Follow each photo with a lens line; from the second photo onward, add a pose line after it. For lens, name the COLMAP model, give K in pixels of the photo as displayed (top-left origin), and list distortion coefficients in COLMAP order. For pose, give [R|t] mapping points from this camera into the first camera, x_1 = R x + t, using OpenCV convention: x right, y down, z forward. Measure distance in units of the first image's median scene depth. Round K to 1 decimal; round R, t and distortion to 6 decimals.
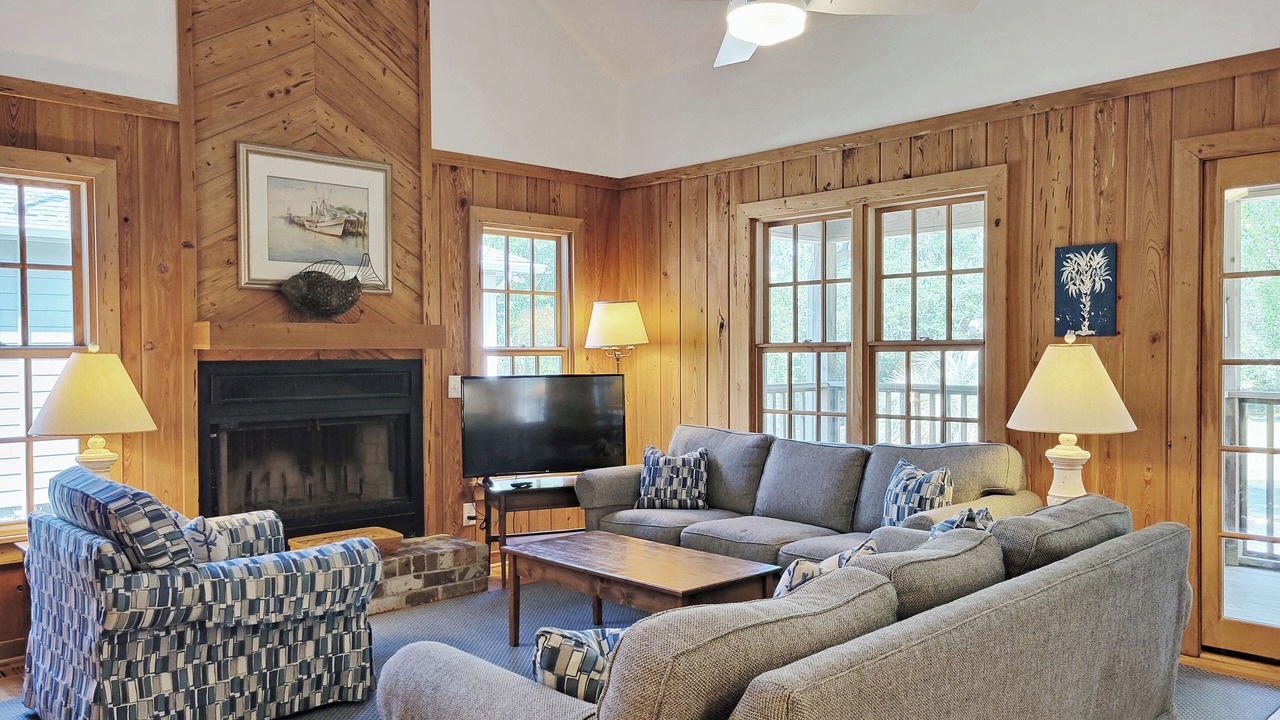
lens RADIAL K [[951.0, 0, 616.8], [0, 951.0, 377.7], [0, 0, 1]] dist [0.035382, -0.002827]
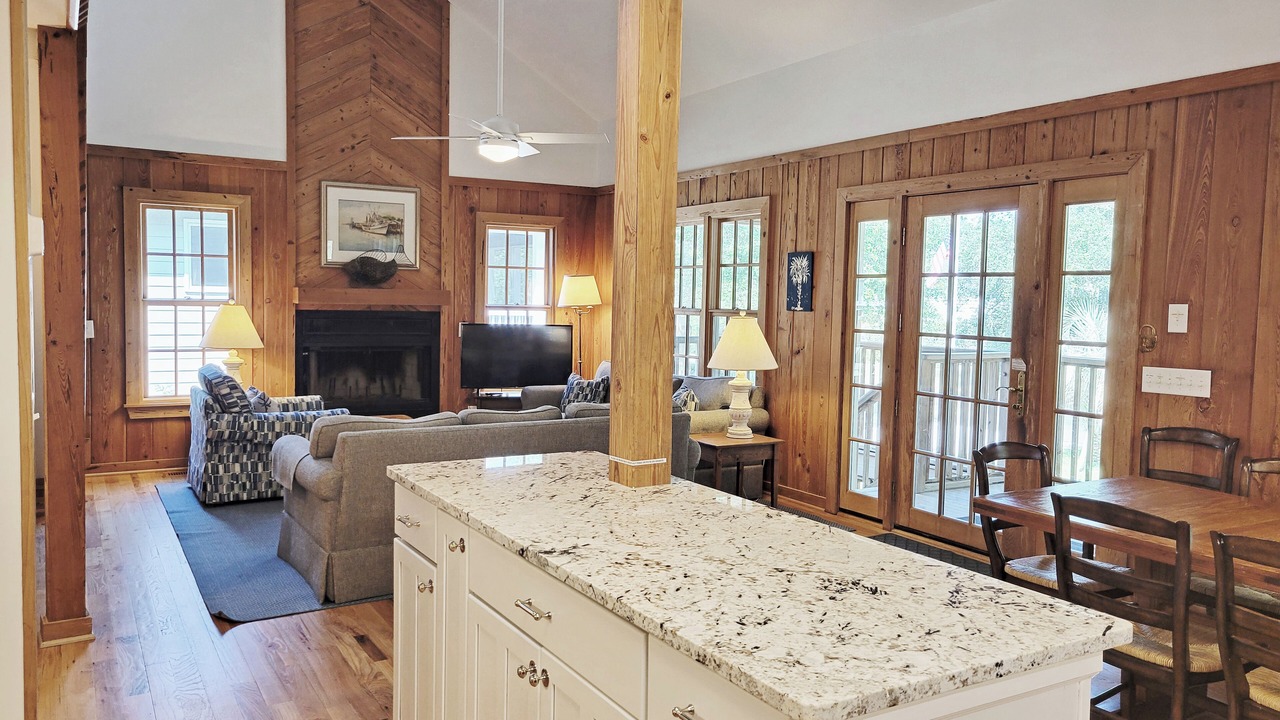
lens RADIAL K [[946.8, 0, 627.6], [0, 946.8, 363.8], [0, 0, 1]] dist [0.029212, 0.004410]
pose [[0.971446, 0.042432, -0.233436, 0.529823], [-0.032094, 0.998336, 0.047909, -0.020810], [0.235081, -0.039049, 0.971191, -0.509259]]
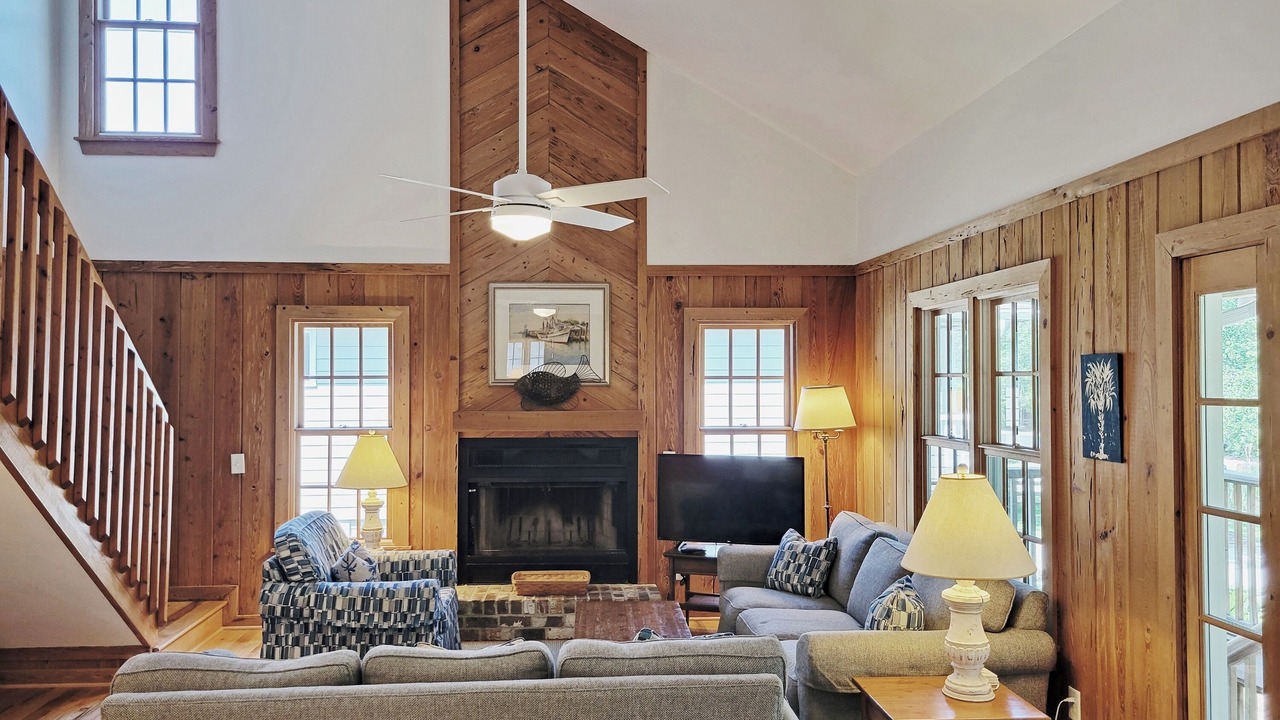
lens RADIAL K [[946.8, 0, 627.6], [0, 946.8, 363.8], [0, 0, 1]] dist [0.029212, 0.004410]
pose [[0.766111, -0.005433, -0.642686, 0.648724], [-0.019911, 0.999284, -0.032182, -0.085233], [0.642400, 0.037451, 0.765454, 0.068360]]
